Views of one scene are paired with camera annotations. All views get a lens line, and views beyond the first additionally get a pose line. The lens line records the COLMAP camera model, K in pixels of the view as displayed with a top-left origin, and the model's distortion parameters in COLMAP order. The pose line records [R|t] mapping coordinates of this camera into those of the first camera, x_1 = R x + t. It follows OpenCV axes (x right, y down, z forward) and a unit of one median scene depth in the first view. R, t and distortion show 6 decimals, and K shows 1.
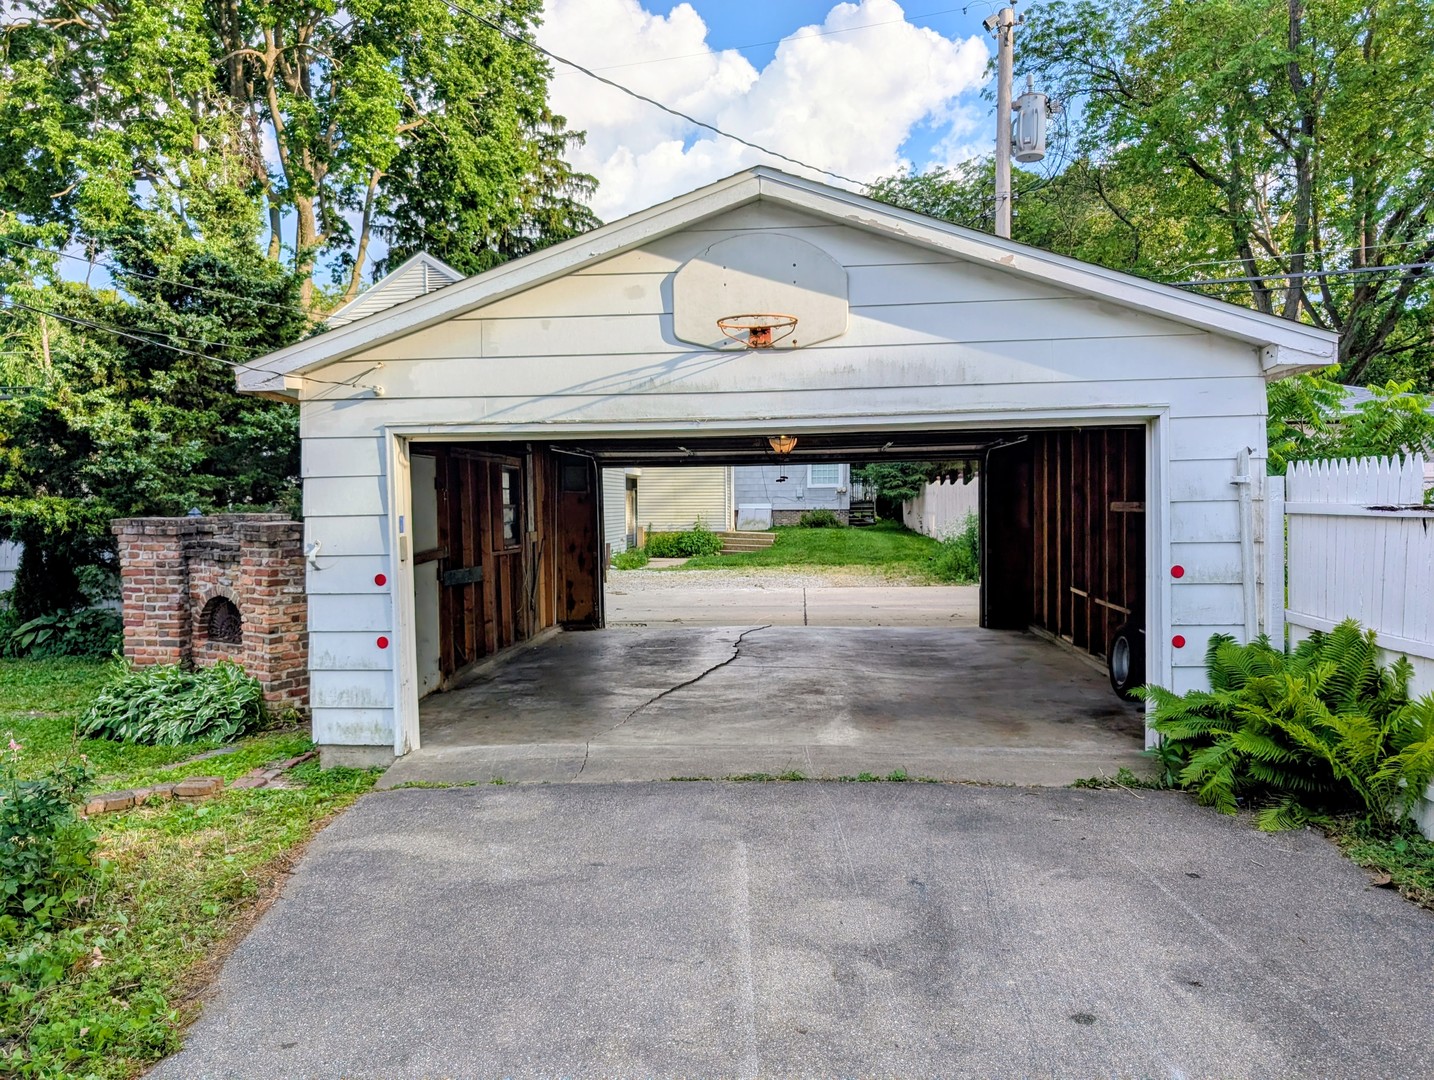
lens RADIAL K [[1030.8, 0, 717.3], [0, 1030.8, 558.2], [0, 0, 1]] dist [0.018952, -0.014713]
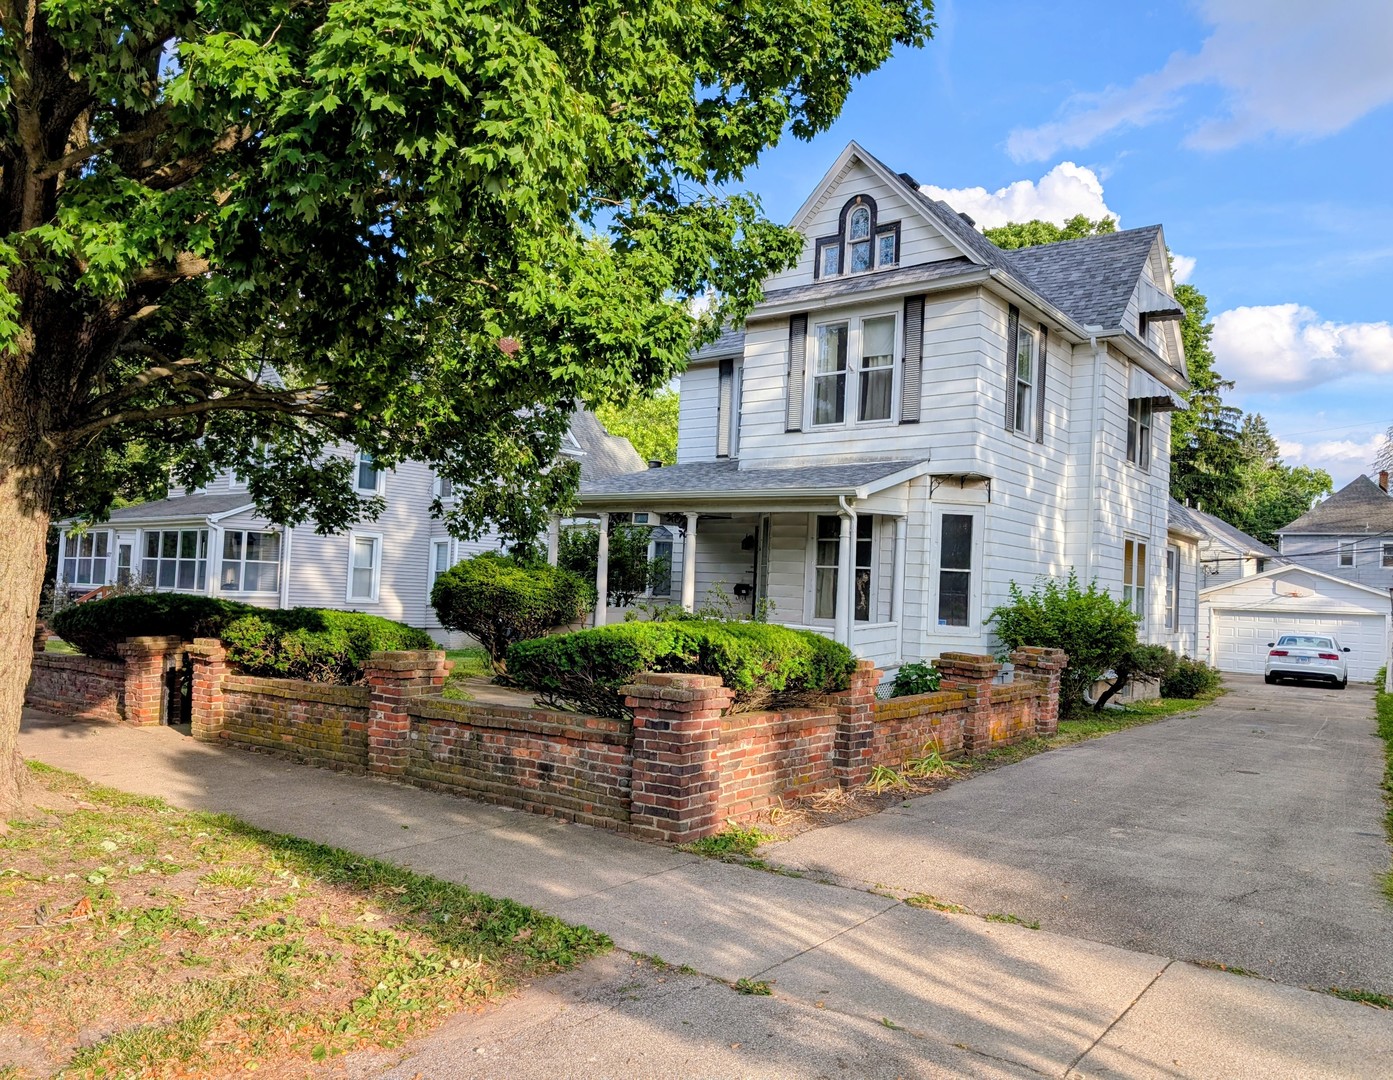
lens RADIAL K [[1029.0, 0, 706.2], [0, 1029.0, 553.4], [0, 0, 1]] dist [0.007548, -0.003051]
pose [[0.841545, 0.030226, -0.539341, 0.186676], [-0.084359, 0.993537, -0.075946, 0.120005], [0.533560, 0.109410, 0.838656, -2.687813]]
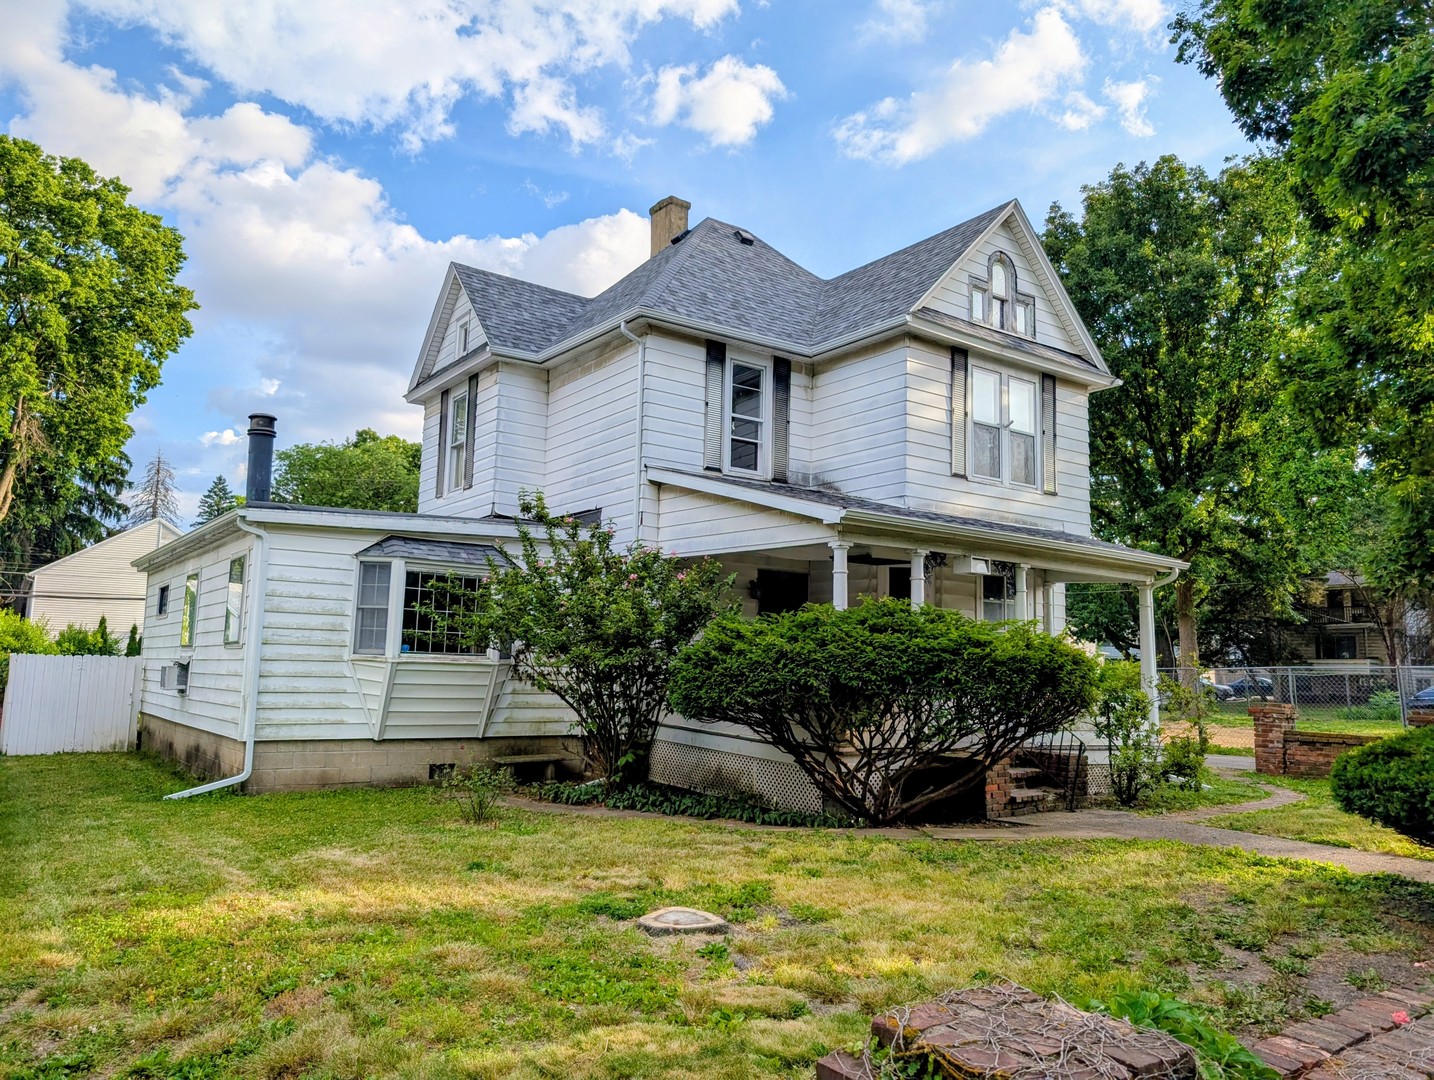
lens RADIAL K [[1030.8, 0, 718.2], [0, 1030.8, 544.8], [0, 0, 1]] dist [0.018952, -0.014713]
pose [[0.752567, 0.114201, 0.648537, -1.590969], [-0.000660, 0.984978, -0.172679, 0.136047], [-0.658515, 0.129525, 0.741337, -2.159741]]
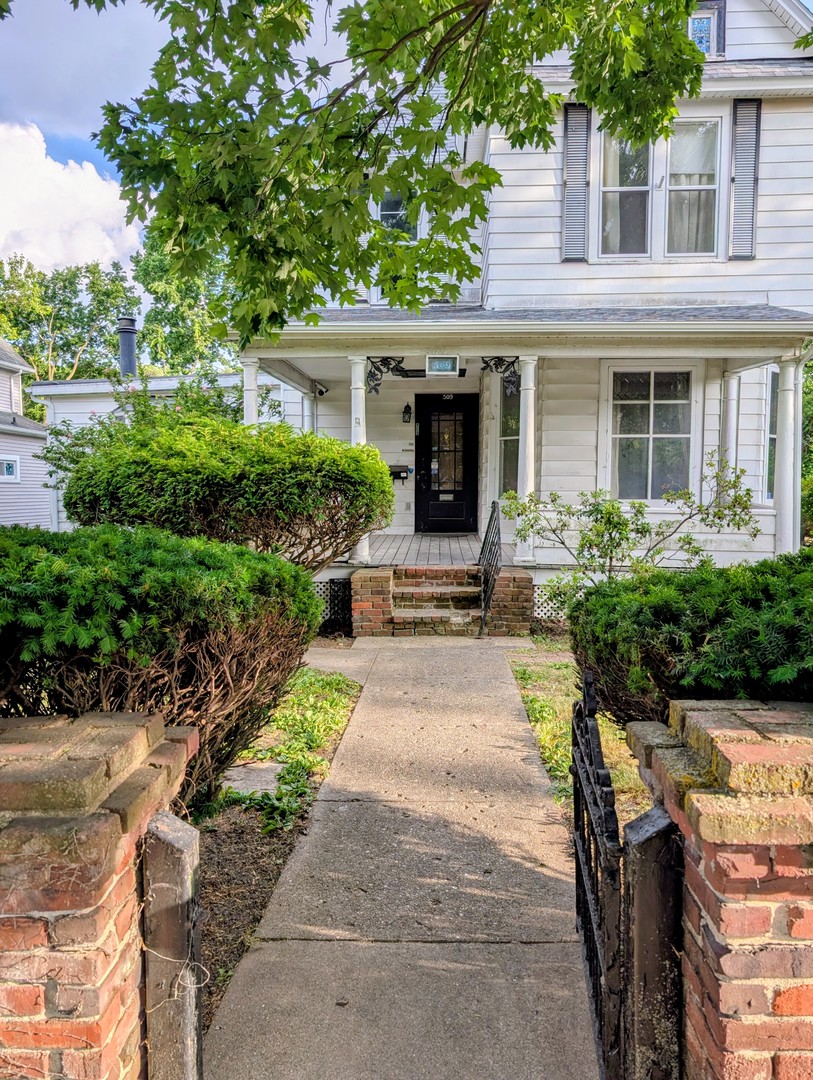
lens RADIAL K [[776.3, 0, 404.3], [0, 776.3, 547.9], [0, 0, 1]] dist [0.018952, -0.014713]
pose [[0.999018, 0.012208, 0.042586, -0.735858], [-0.013061, 0.999718, 0.019818, 0.128350], [-0.042332, -0.020354, 0.998896, -2.267602]]
